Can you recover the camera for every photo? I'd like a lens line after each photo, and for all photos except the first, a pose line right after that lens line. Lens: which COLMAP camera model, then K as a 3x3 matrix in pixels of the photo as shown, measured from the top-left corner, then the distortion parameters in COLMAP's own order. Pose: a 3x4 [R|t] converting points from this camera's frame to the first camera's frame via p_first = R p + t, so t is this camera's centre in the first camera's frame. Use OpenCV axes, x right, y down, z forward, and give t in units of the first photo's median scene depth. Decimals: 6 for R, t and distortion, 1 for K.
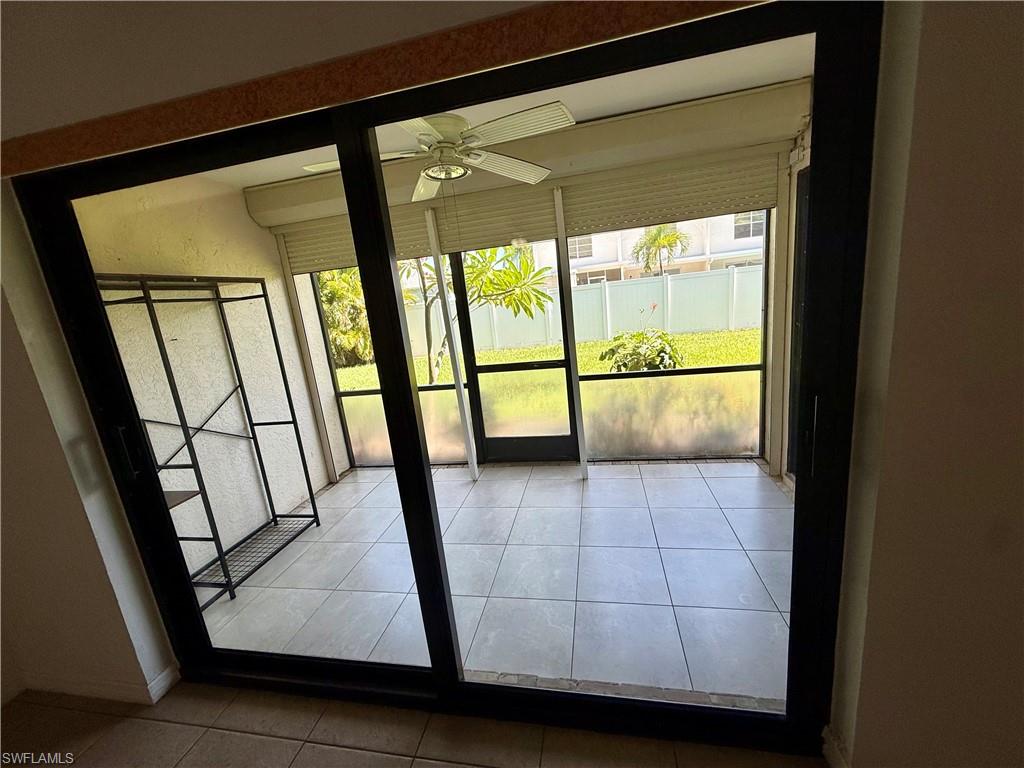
lens RADIAL K [[408.1, 0, 512.0], [0, 408.1, 384.0], [0, 0, 1]] dist [-0.001885, 0.000234]
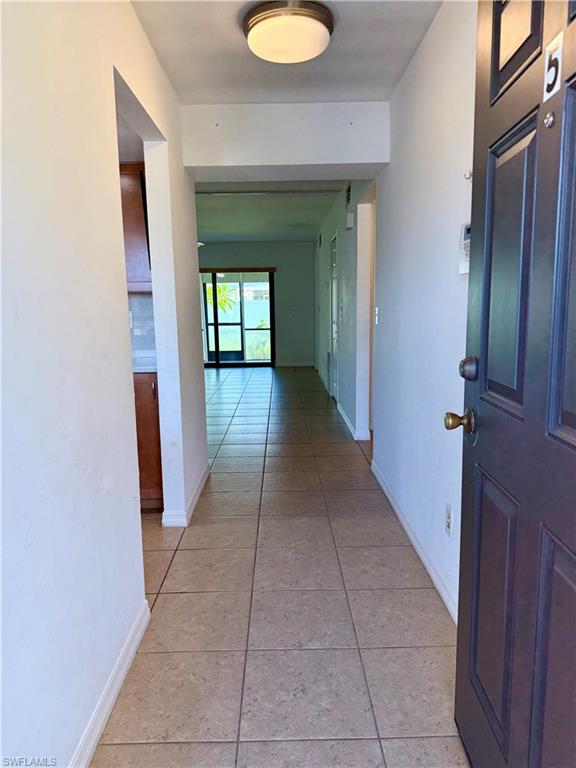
lens RADIAL K [[544.4, 0, 288.0], [0, 544.4, 384.0], [0, 0, 1]] dist [-0.000576, -0.000113]
pose [[0.973419, 0.063038, 0.220187, -0.344252], [-0.043283, 0.994685, -0.093421, 0.682901], [-0.224906, 0.081407, 0.970974, -2.630483]]
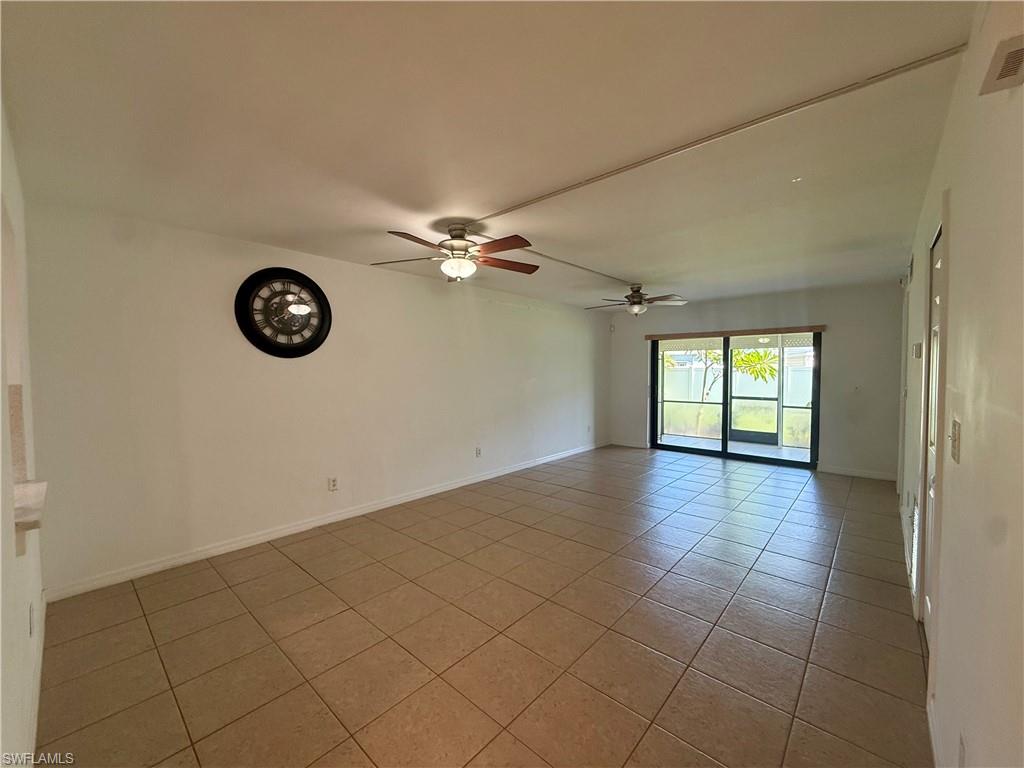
lens RADIAL K [[408.1, 0, 512.0], [0, 408.1, 384.0], [0, 0, 1]] dist [-0.001885, 0.000234]
pose [[0.854518, 0.121921, -0.504909, 0.004025], [-0.197340, 0.975379, -0.098457, 0.364663], [0.480474, 0.183772, 0.857539, -1.587842]]
